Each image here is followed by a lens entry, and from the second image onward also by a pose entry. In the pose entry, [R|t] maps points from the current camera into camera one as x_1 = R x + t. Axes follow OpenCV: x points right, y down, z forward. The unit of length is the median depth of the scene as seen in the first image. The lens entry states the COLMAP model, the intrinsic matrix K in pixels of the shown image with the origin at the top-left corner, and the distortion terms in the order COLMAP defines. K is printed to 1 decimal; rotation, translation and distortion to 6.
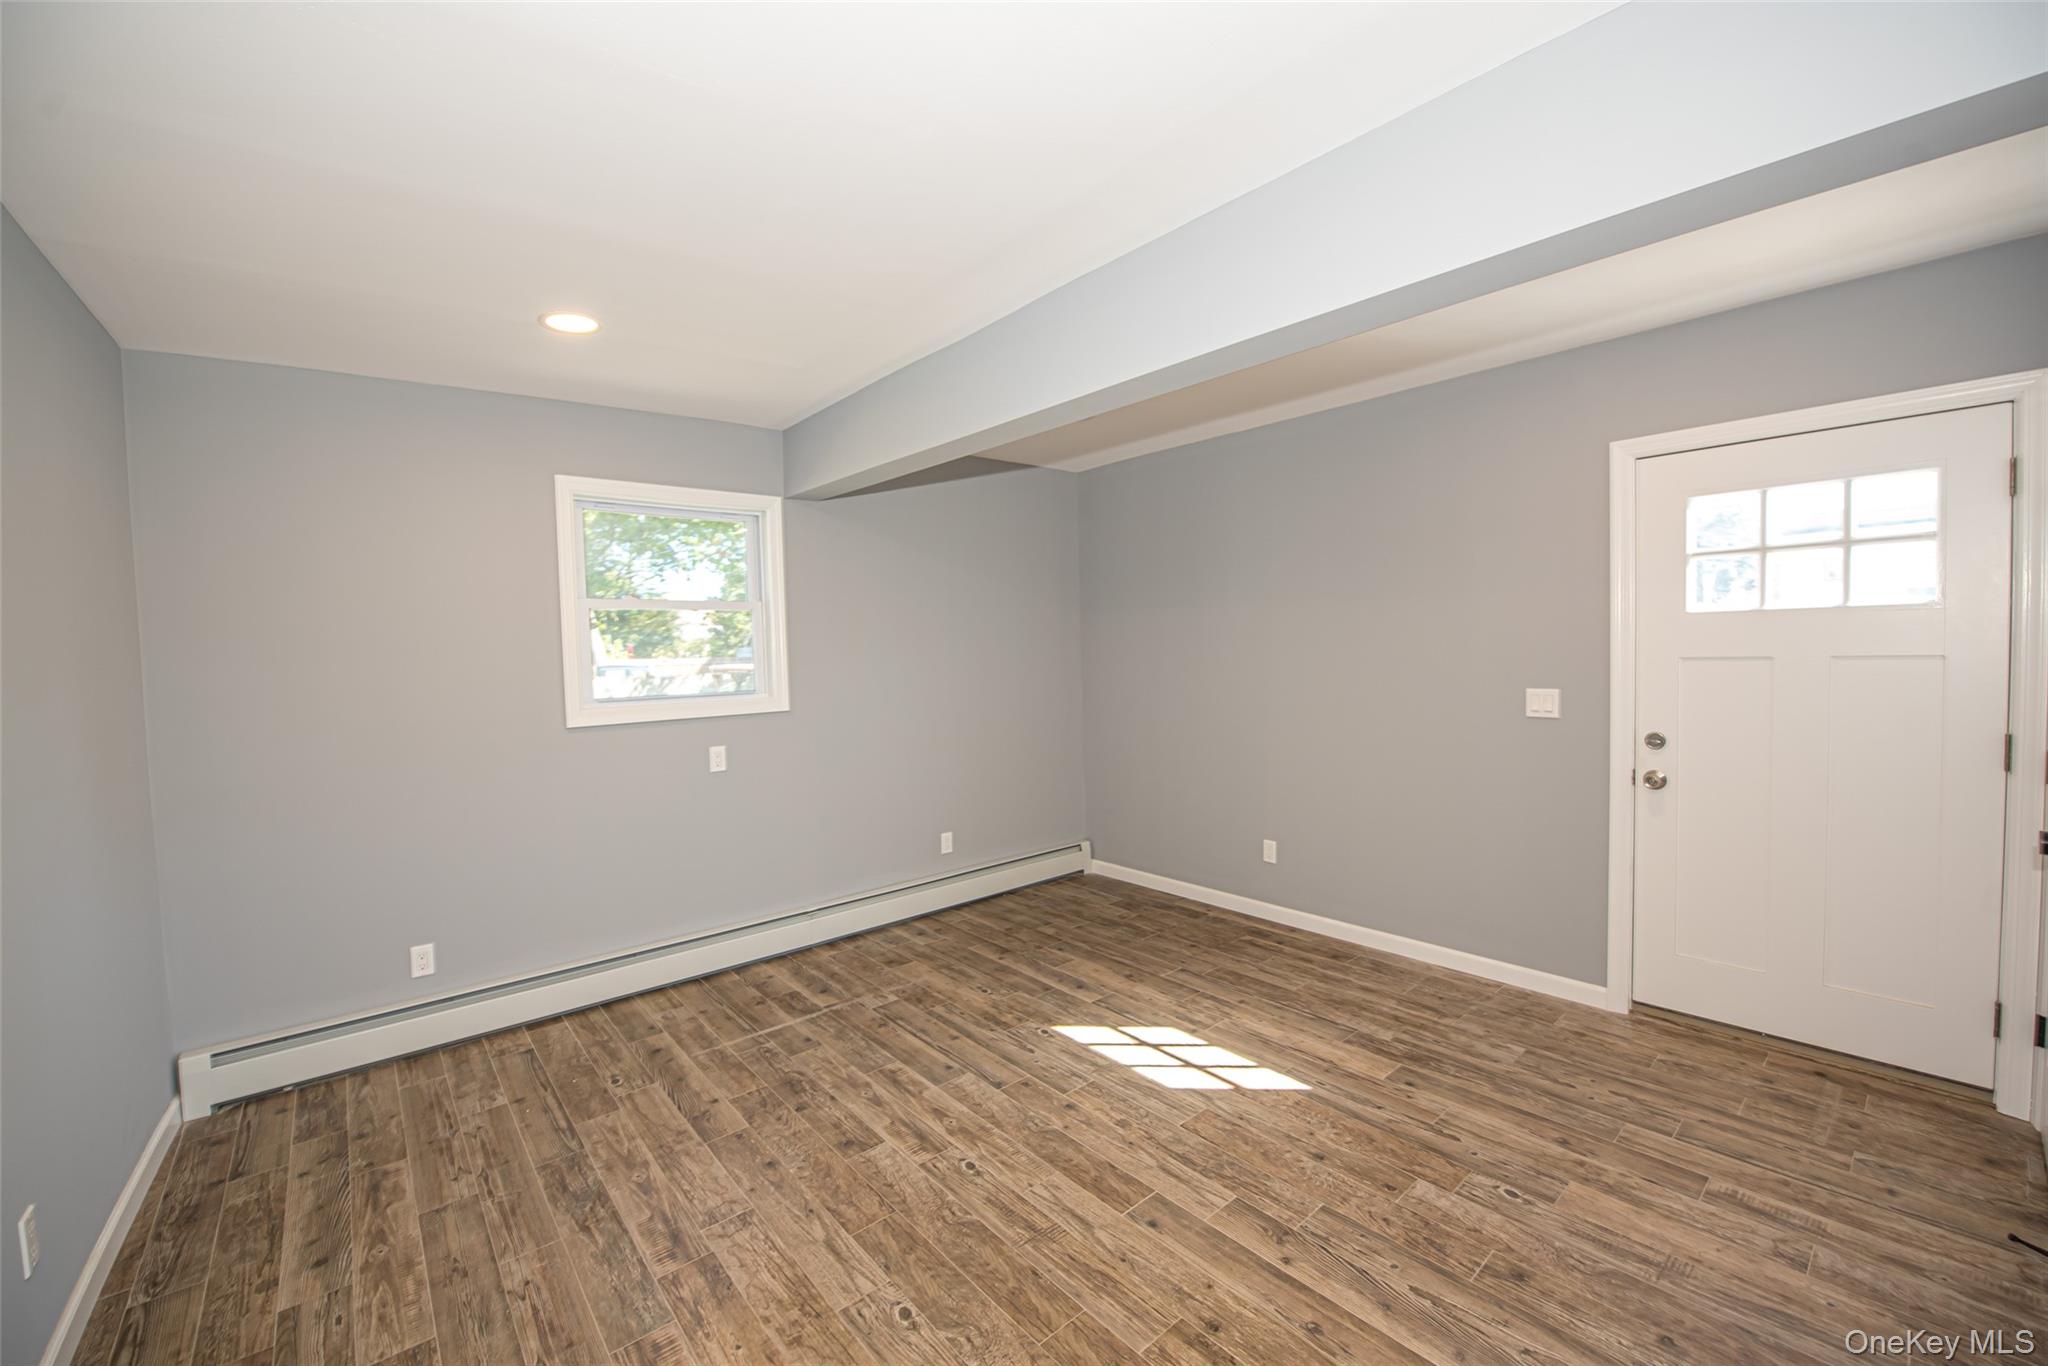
lens RADIAL K [[811.7, 0, 1029.2], [0, 811.7, 680.4], [0, 0, 1]] dist [-0.016664, -0.002090]
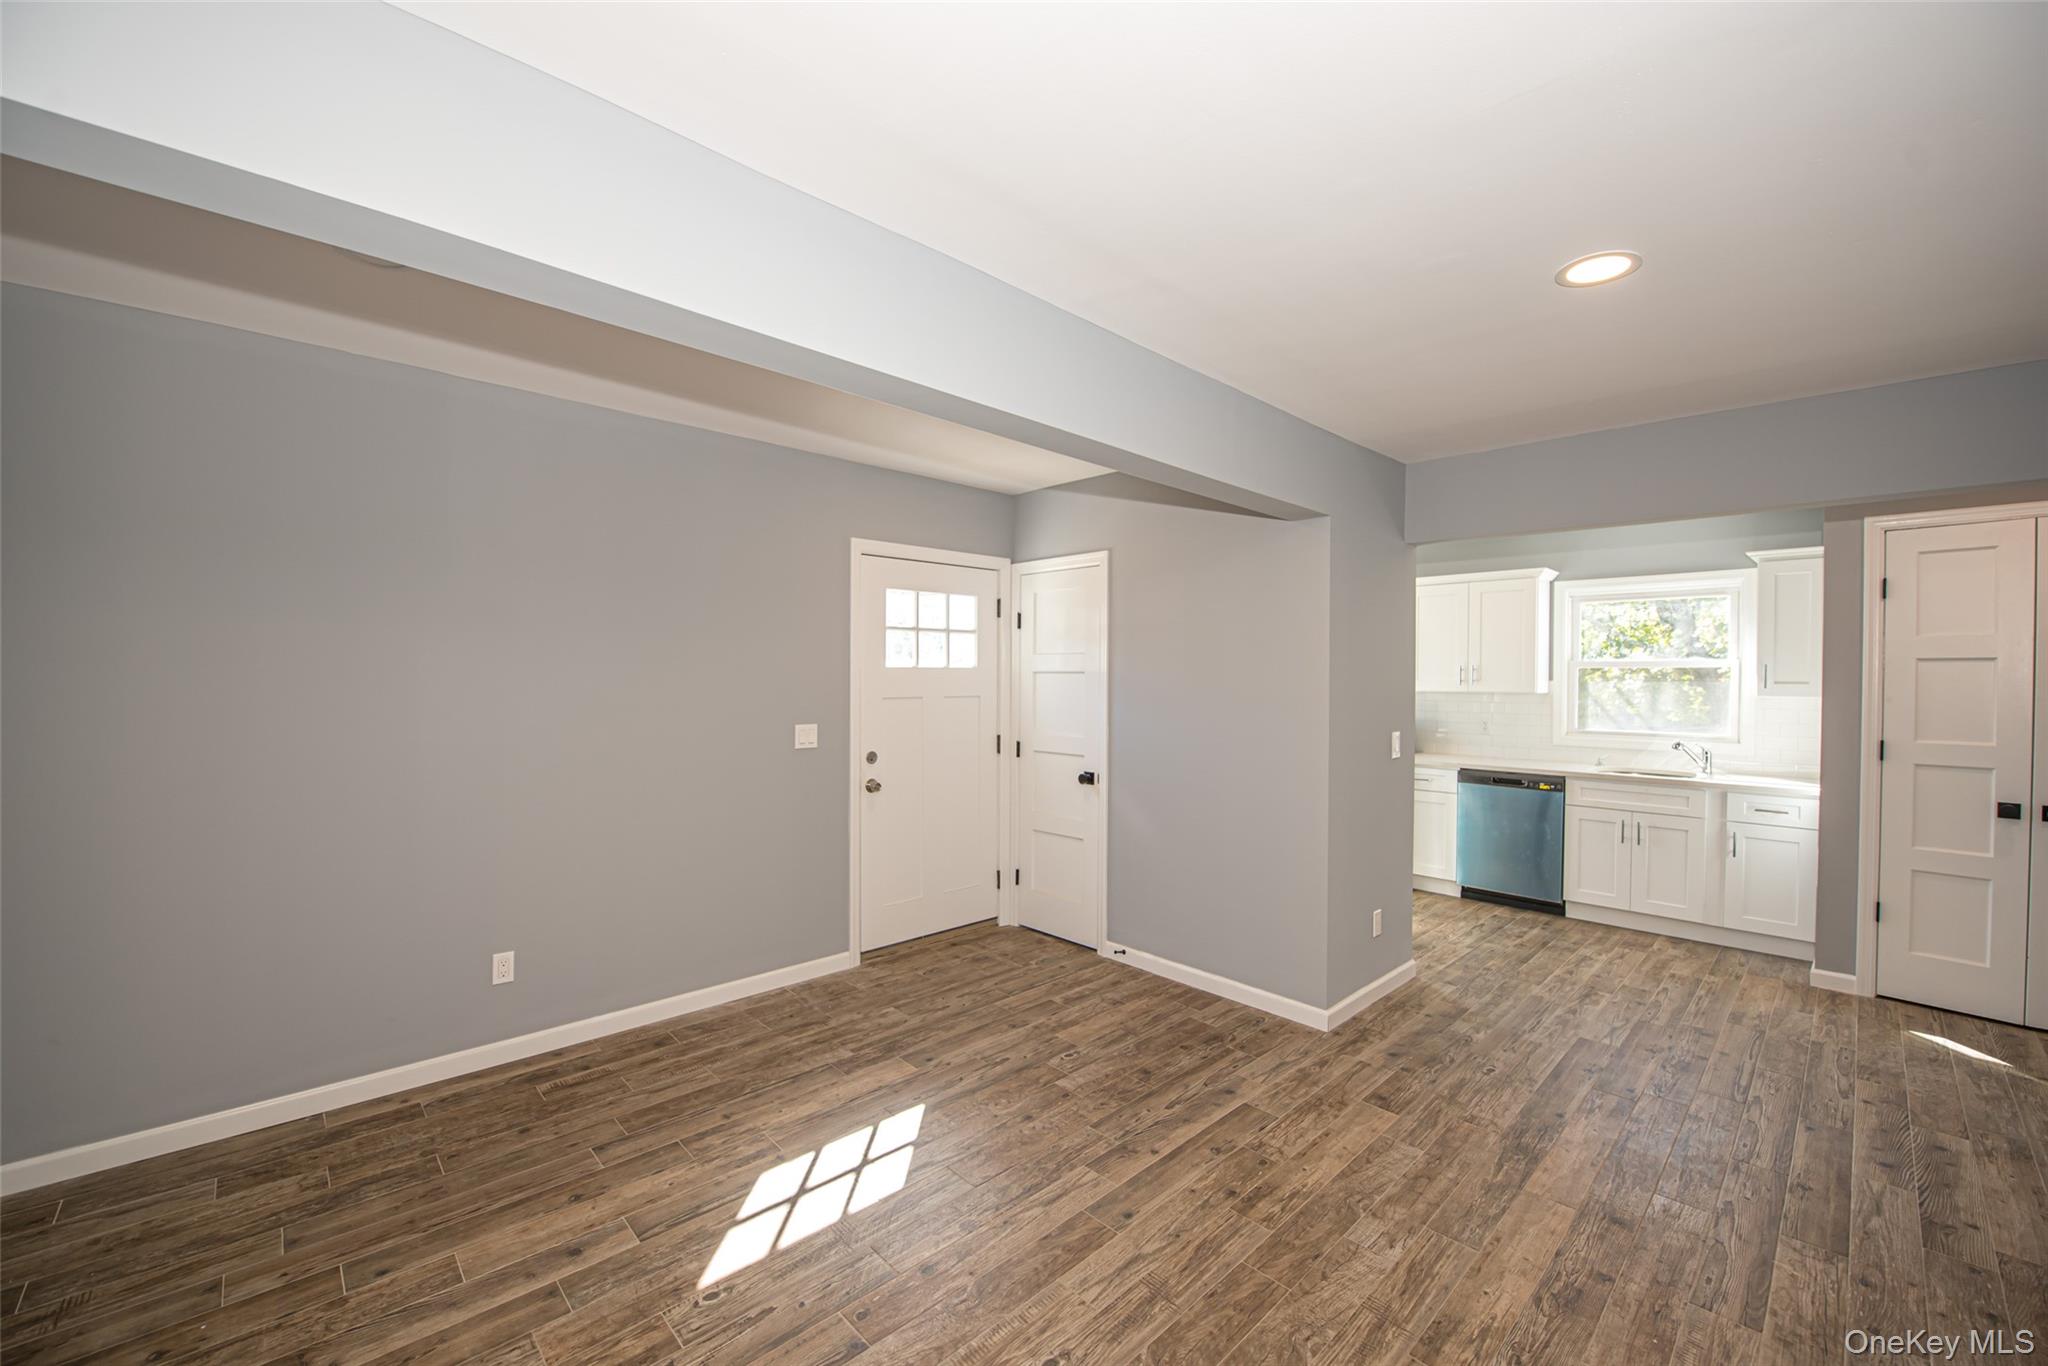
lens RADIAL K [[811.7, 0, 1029.2], [0, 811.7, 680.4], [0, 0, 1]] dist [-0.016664, -0.002090]
pose [[-0.053285, 0.018219, 0.998413, -0.793344], [0.034311, 0.999277, -0.016403, -0.032521], [-0.997990, 0.033383, -0.053872, 0.979646]]
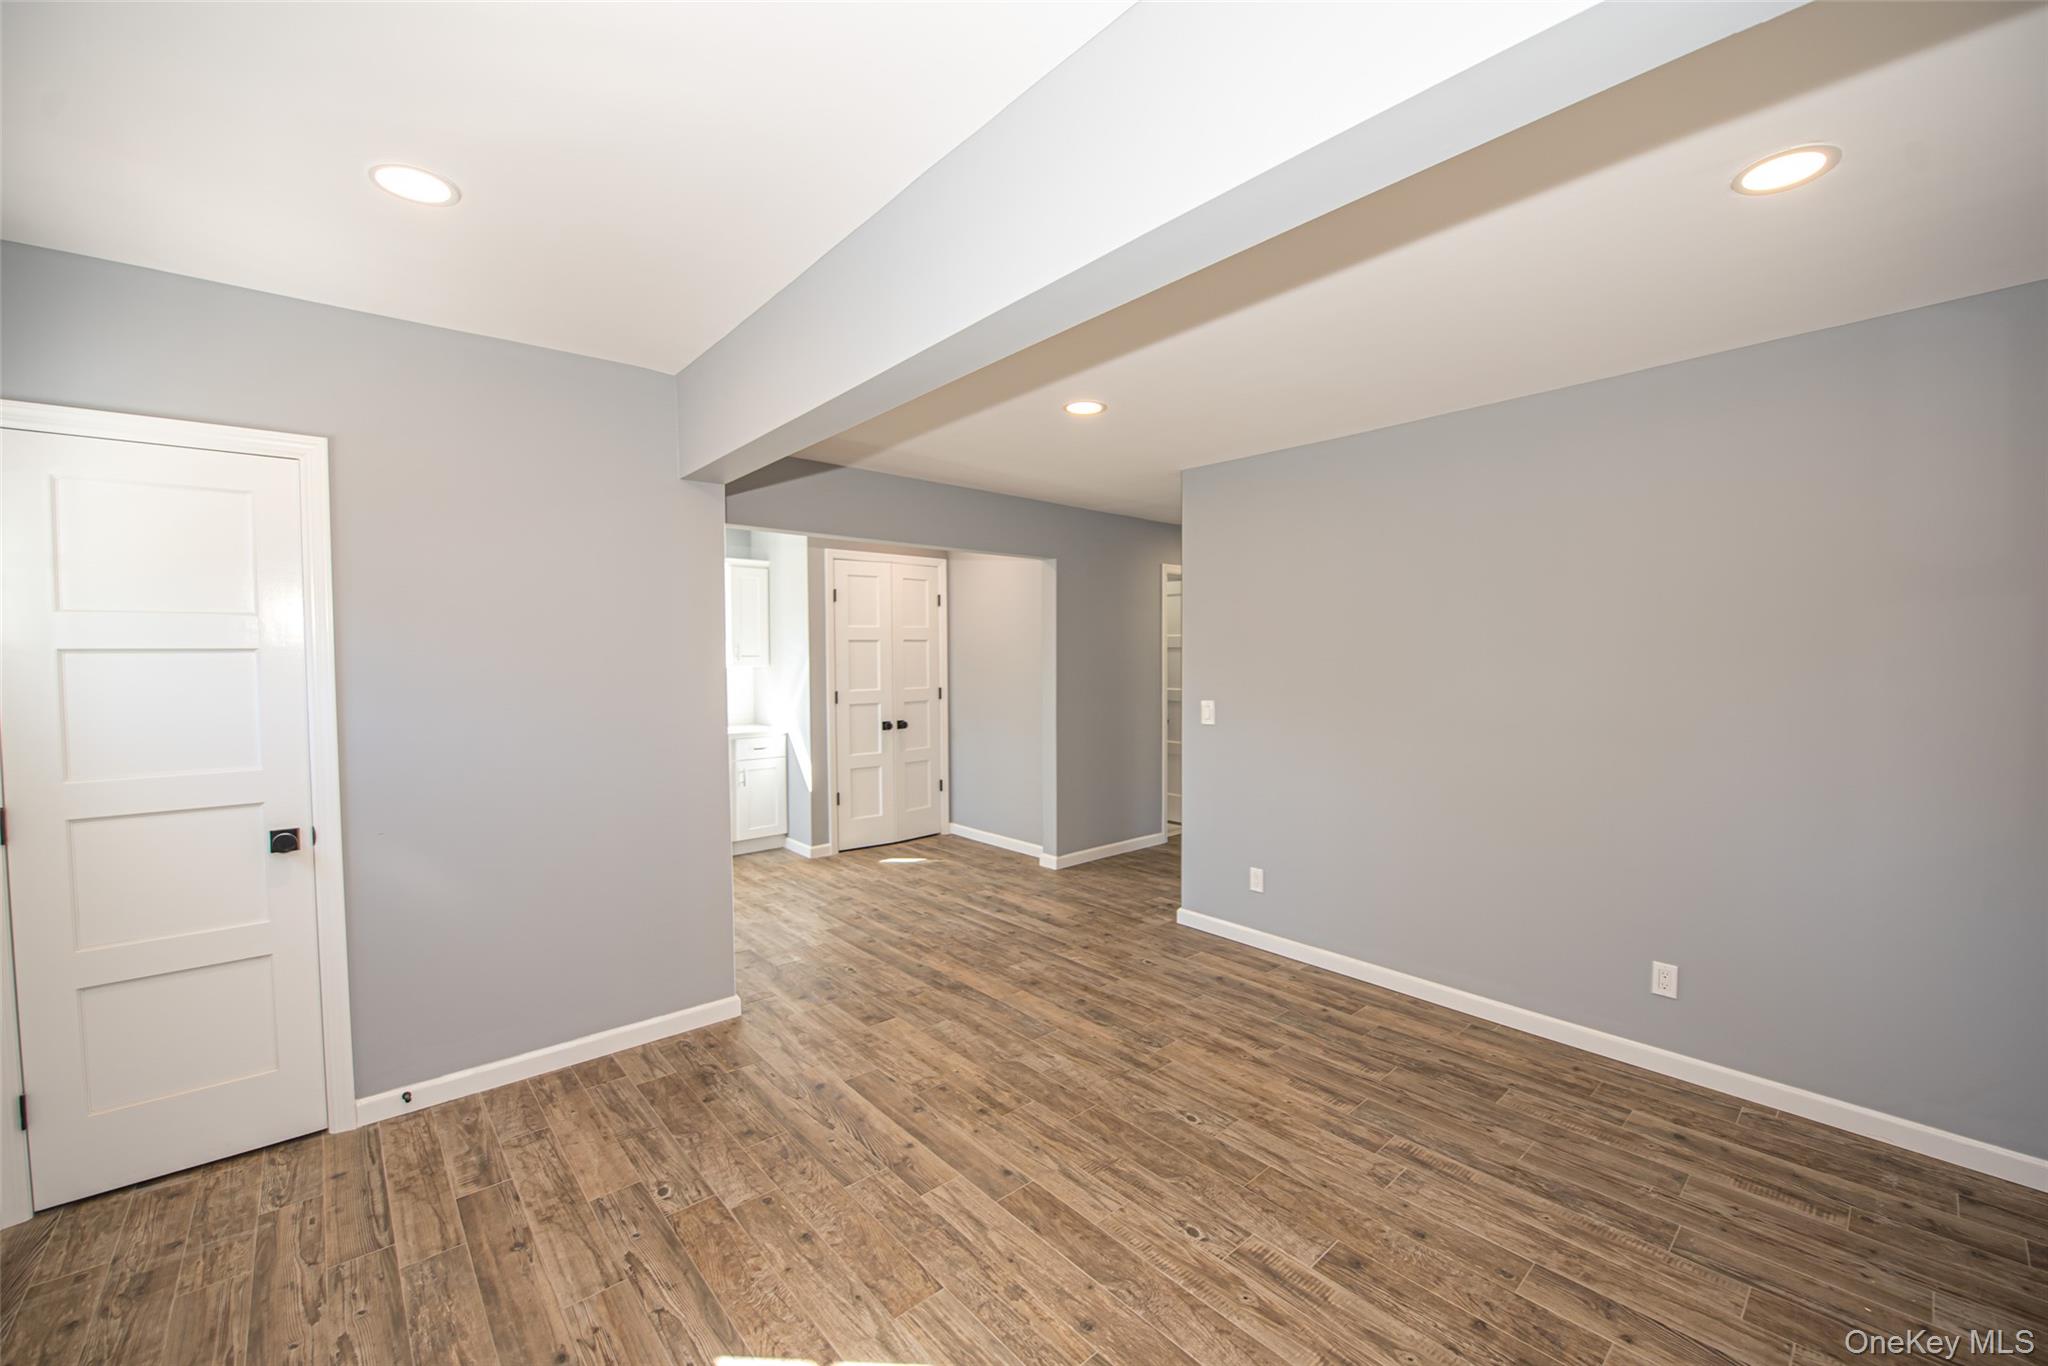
lens RADIAL K [[811.7, 0, 1029.2], [0, 811.7, 680.4], [0, 0, 1]] dist [-0.016664, -0.002090]
pose [[-0.999390, 0.031463, -0.015181, 0.098675], [0.030279, 0.996891, 0.072741, -0.081635], [0.017422, 0.072237, -0.997235, 1.745625]]
